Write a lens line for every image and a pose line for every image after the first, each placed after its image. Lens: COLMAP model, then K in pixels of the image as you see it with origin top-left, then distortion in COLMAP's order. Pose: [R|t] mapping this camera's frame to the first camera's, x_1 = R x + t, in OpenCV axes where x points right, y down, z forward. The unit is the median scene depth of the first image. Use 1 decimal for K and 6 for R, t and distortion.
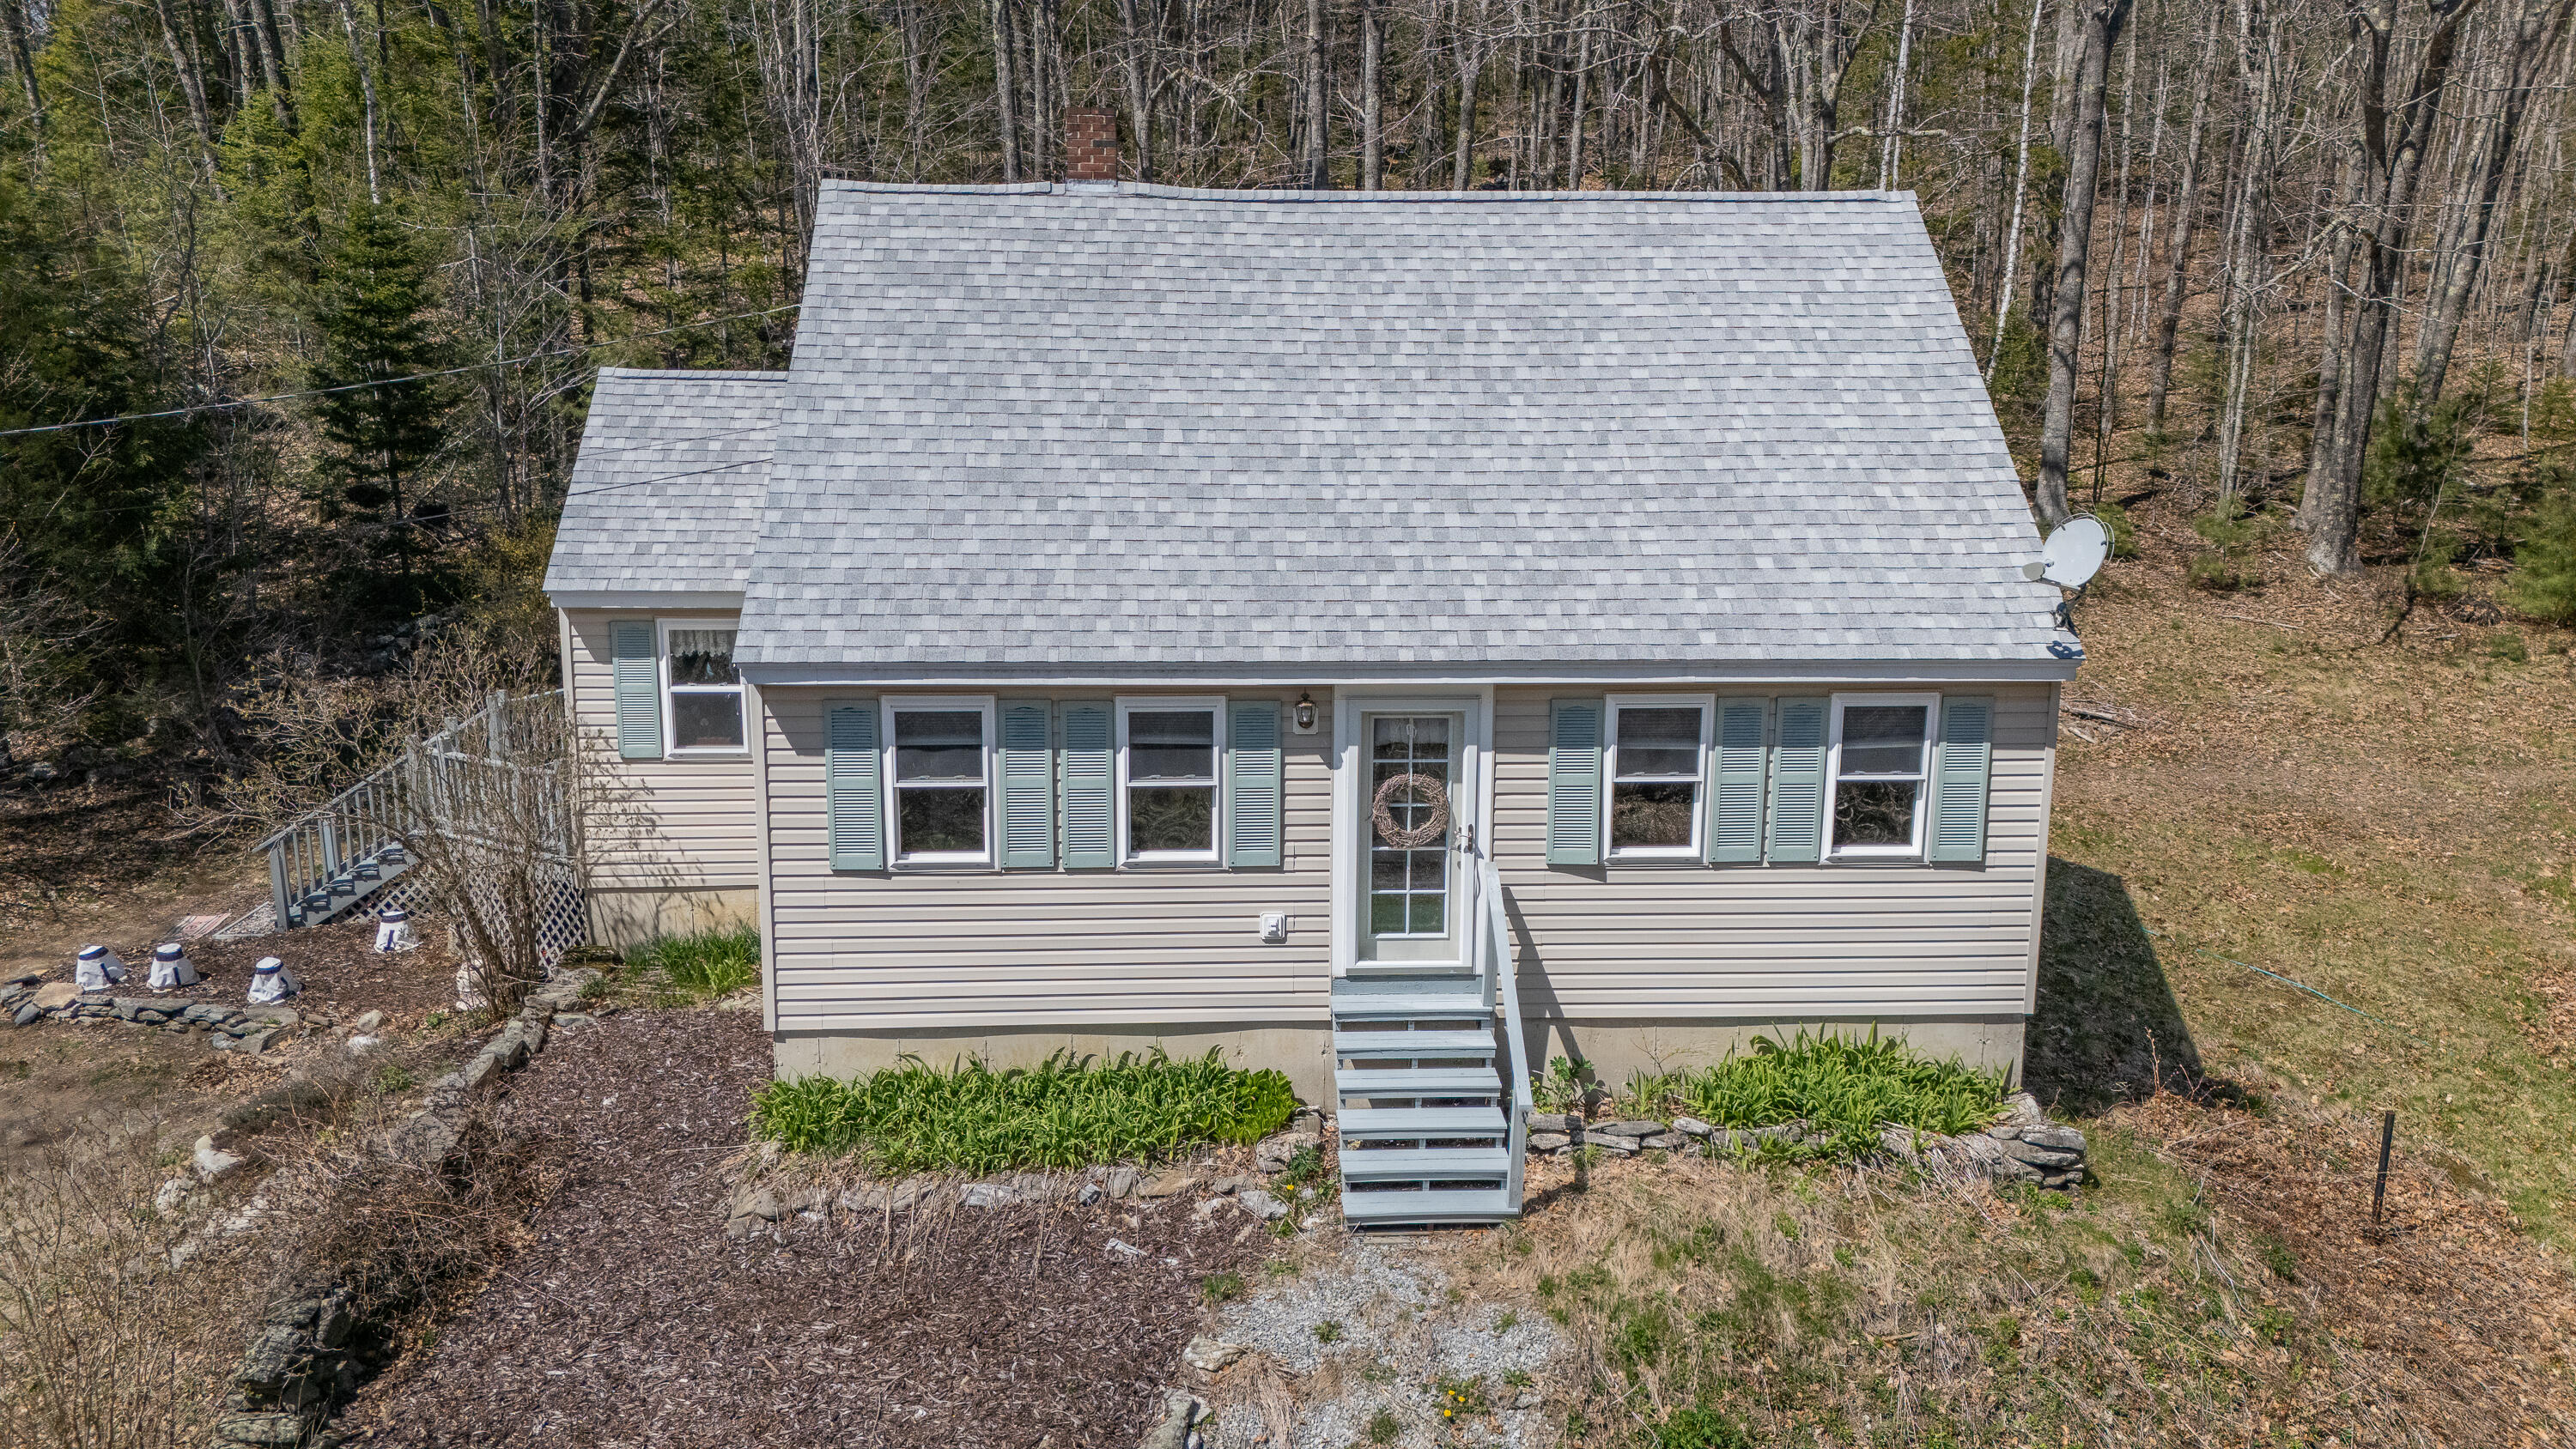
lens RADIAL K [[1879.2, 0, 1282.5], [0, 1879.2, 727.4], [0, 0, 1]] dist [0.070453, -0.054054]
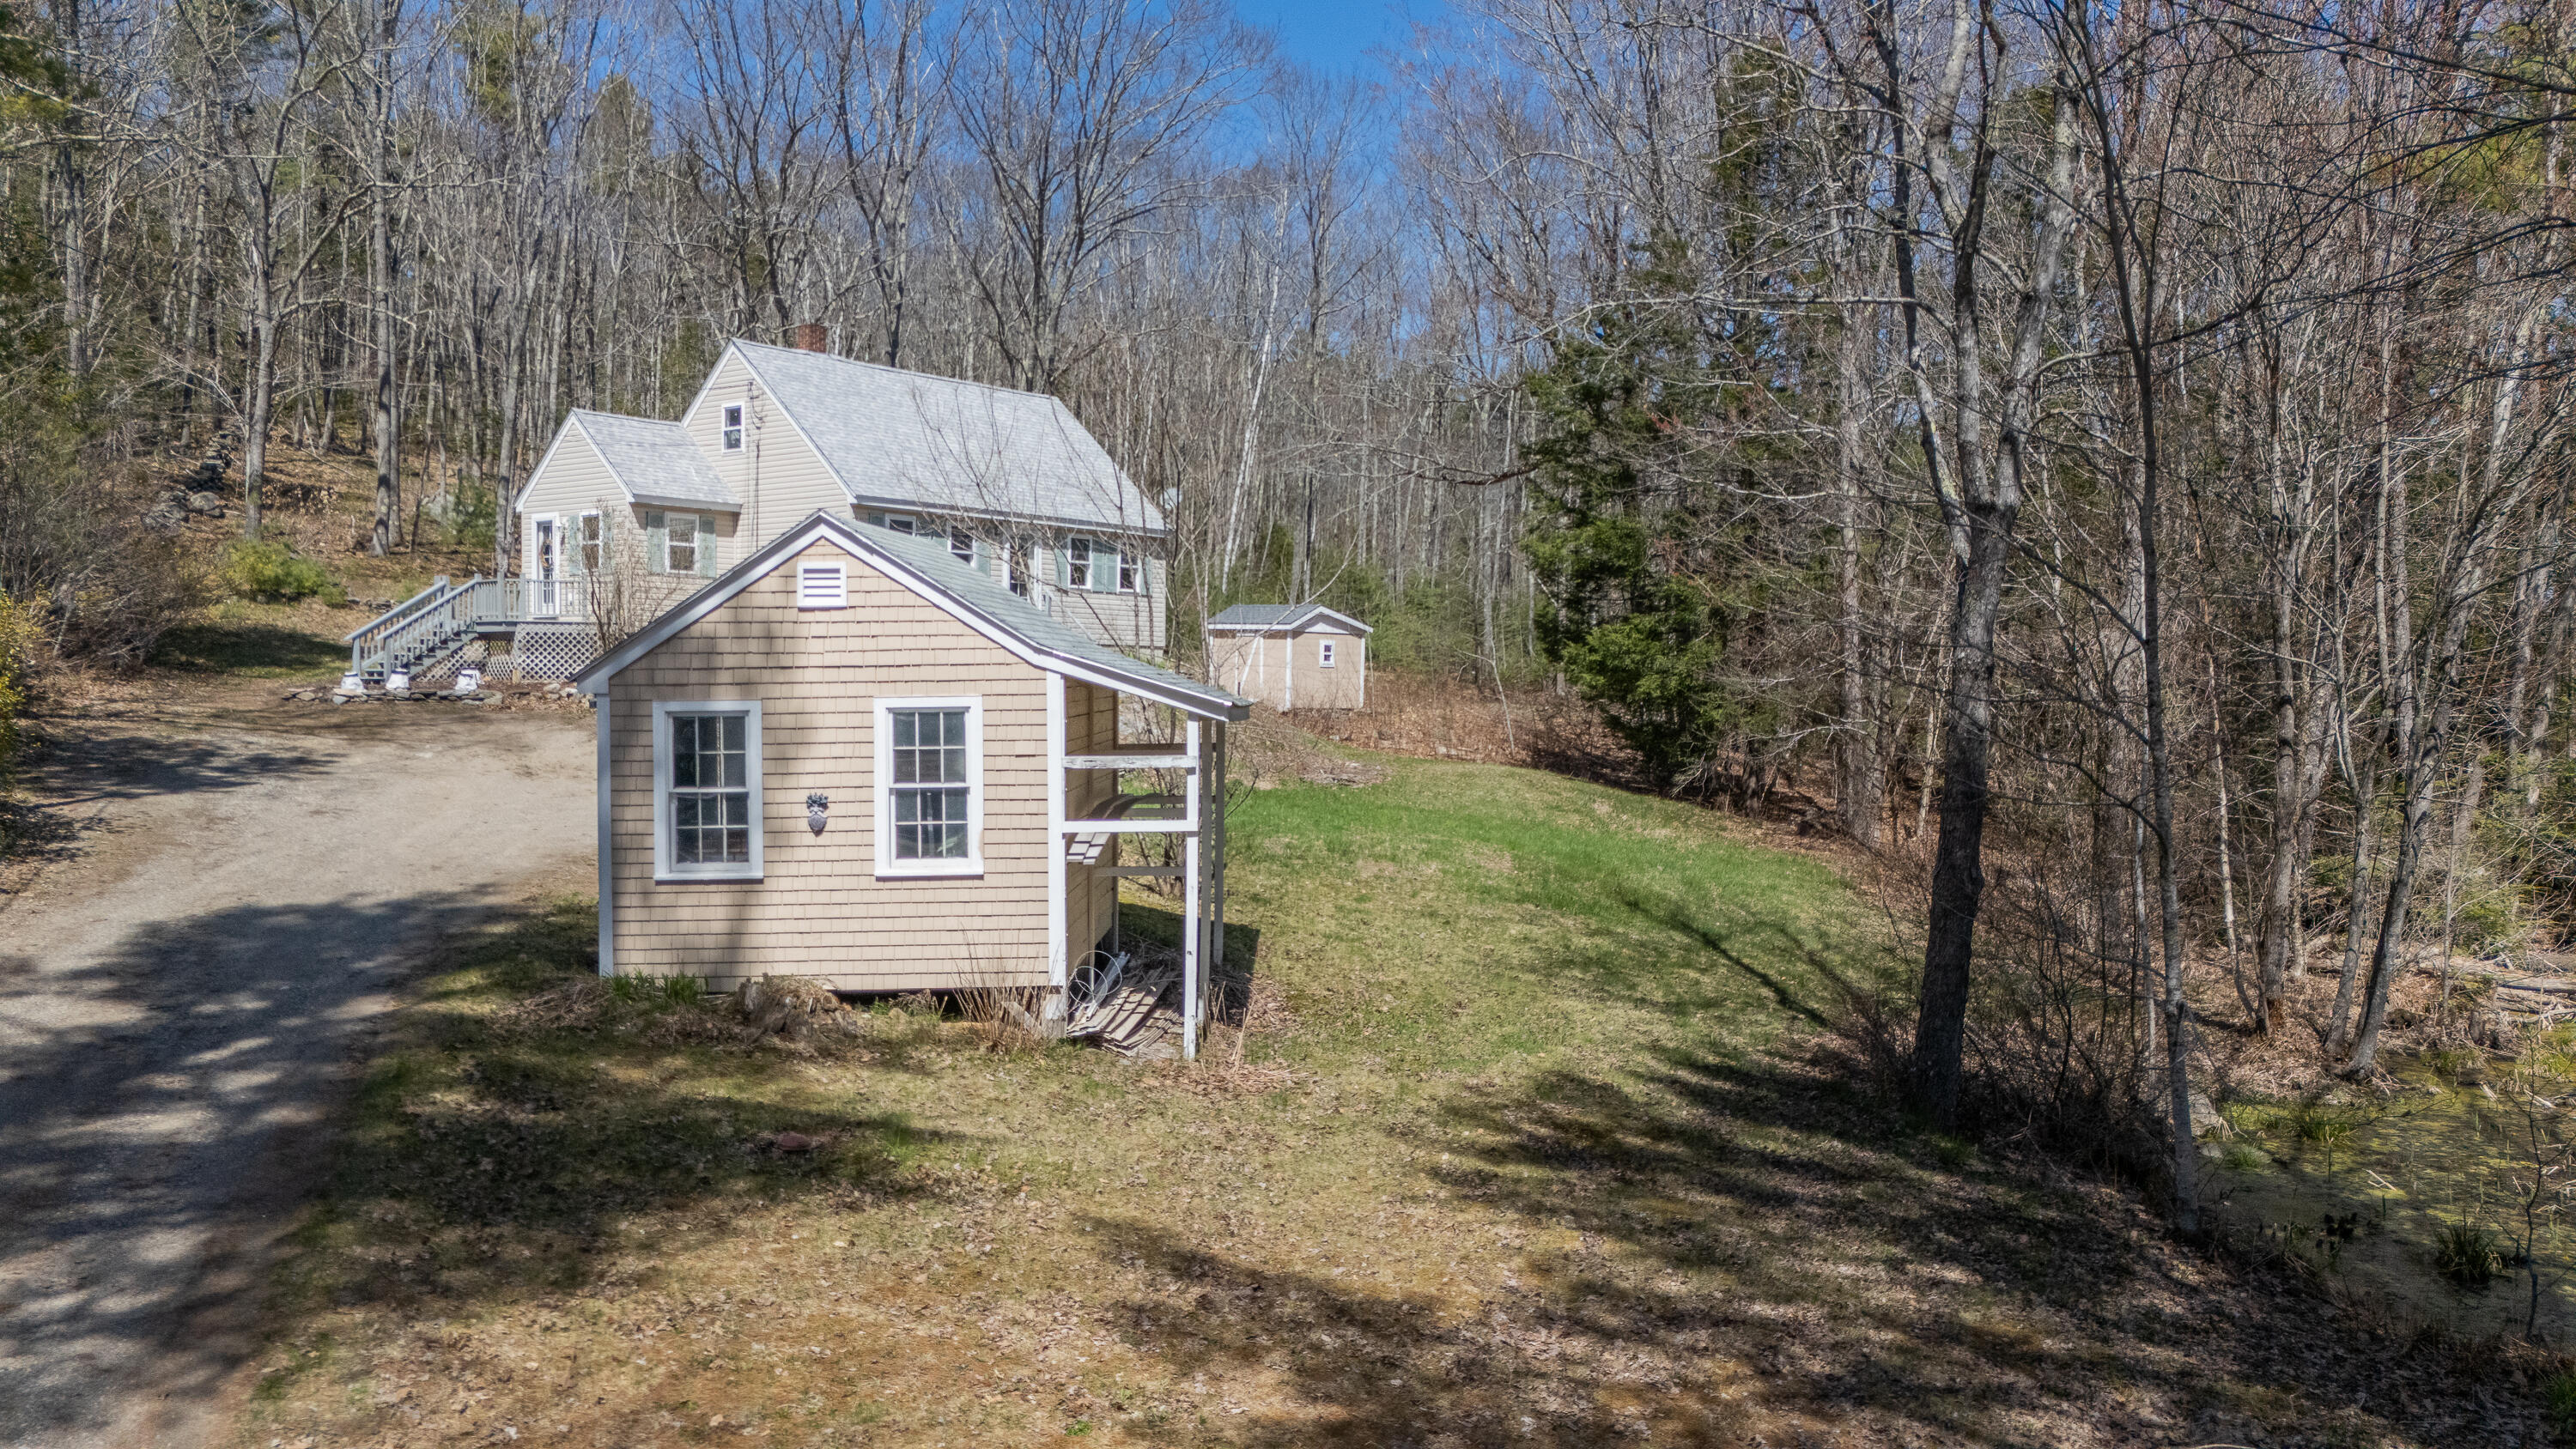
lens RADIAL K [[1873.7, 0, 1278.9], [0, 1873.7, 728.0], [0, 0, 1]] dist [0.102483, -0.118819]
pose [[0.662706, -0.016380, 0.748701, -1.892489], [0.144911, 0.983670, -0.106746, 0.670156], [-0.734726, 0.179237, 0.654257, -1.210383]]
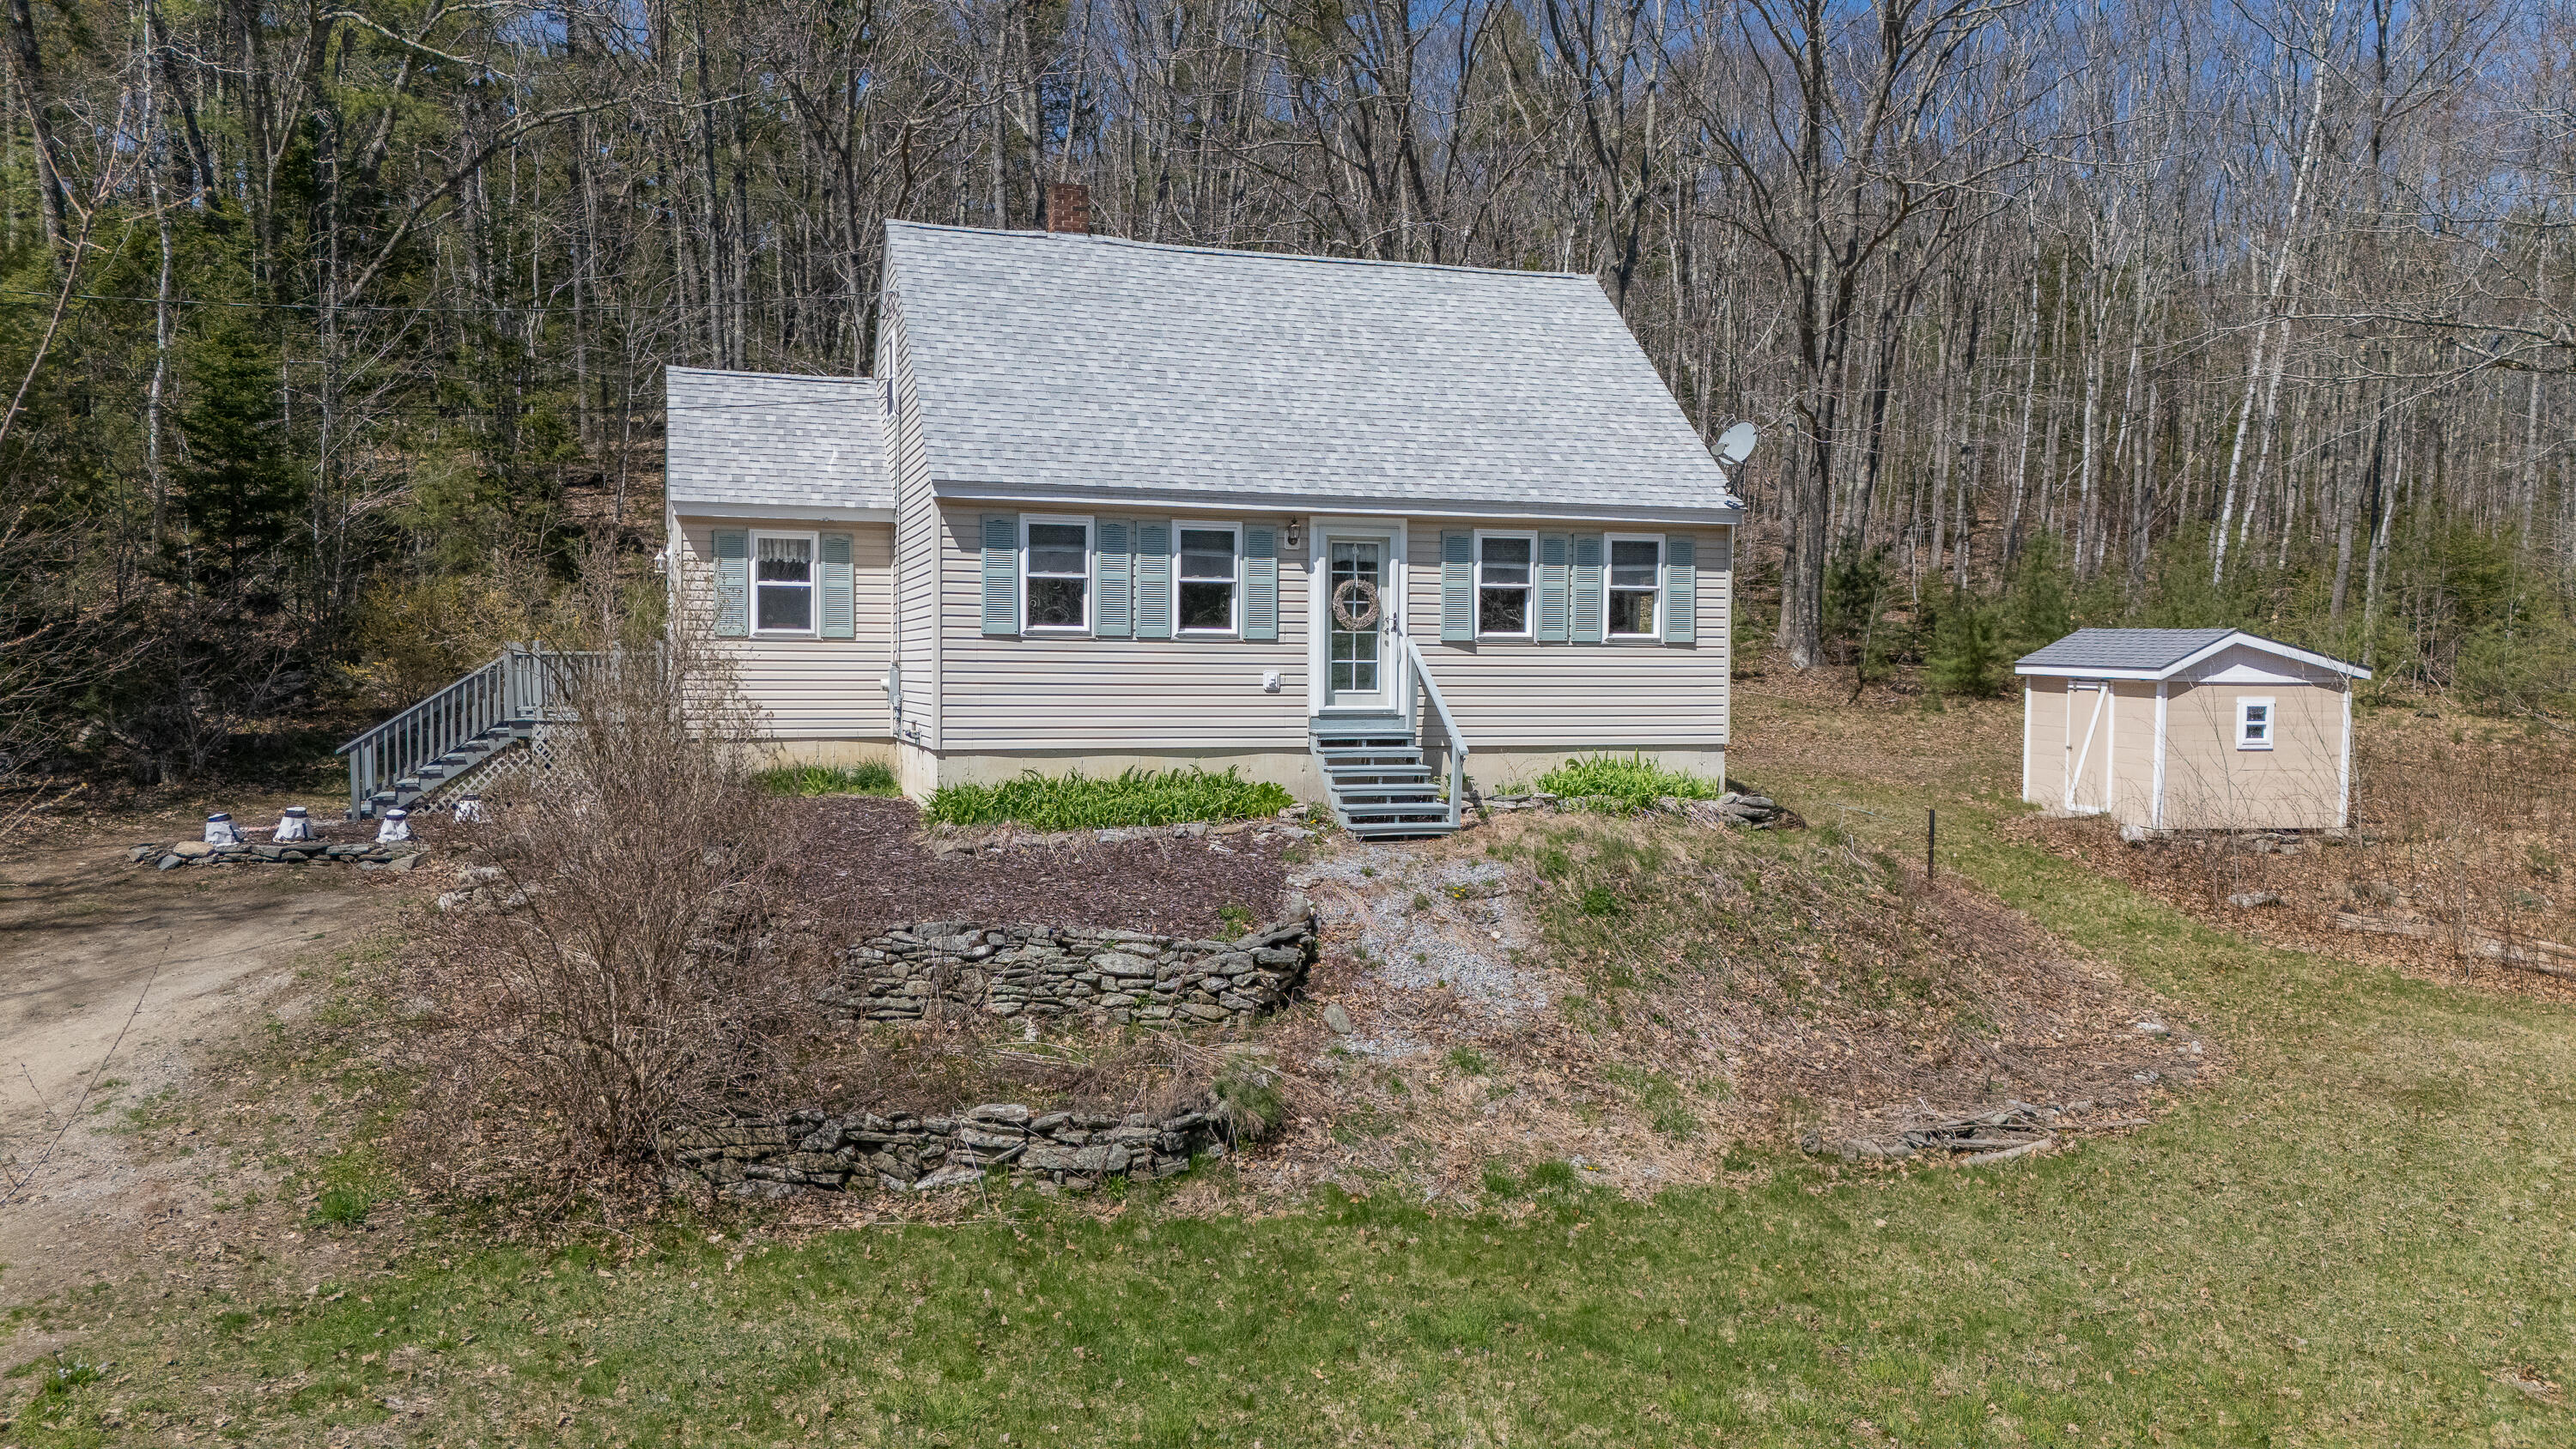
lens RADIAL K [[1885.4, 0, 1288.0], [0, 1885.4, 724.5], [0, 0, 1]] dist [0.086813, -0.123316]
pose [[0.965027, -0.009597, 0.261974, -0.383435], [0.053250, 0.985673, -0.160044, 0.379174], [-0.256685, 0.168397, 0.951712, -0.420239]]
